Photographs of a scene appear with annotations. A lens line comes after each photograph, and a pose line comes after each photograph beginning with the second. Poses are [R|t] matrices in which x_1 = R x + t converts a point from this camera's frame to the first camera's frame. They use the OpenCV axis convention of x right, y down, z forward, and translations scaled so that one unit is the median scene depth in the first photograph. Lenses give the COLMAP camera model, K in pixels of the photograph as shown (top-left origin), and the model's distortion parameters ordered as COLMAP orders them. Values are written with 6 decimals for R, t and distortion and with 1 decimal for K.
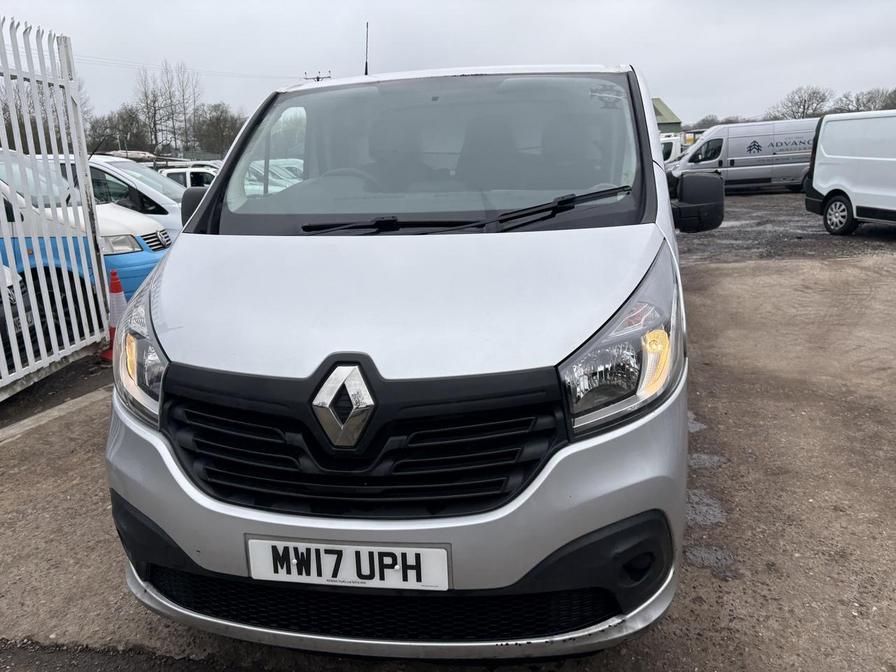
lens RADIAL K [[676.4, 0, 450.3], [0, 676.4, 341.3], [0, 0, 1]] dist [0.024041, -0.041960]
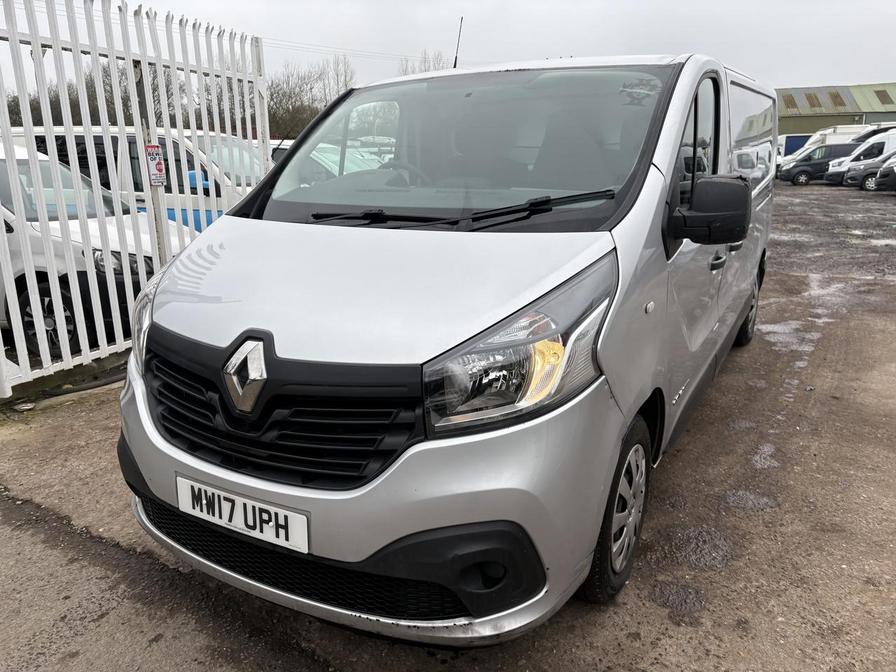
lens RADIAL K [[676.4, 0, 443.5], [0, 676.4, 354.8], [0, 0, 1]] dist [0.024041, -0.041960]
pose [[0.934000, 0.121836, -0.335856, 0.511626], [-0.109534, 0.992437, 0.055409, -0.037184], [0.340067, -0.014964, 0.940282, 0.042098]]
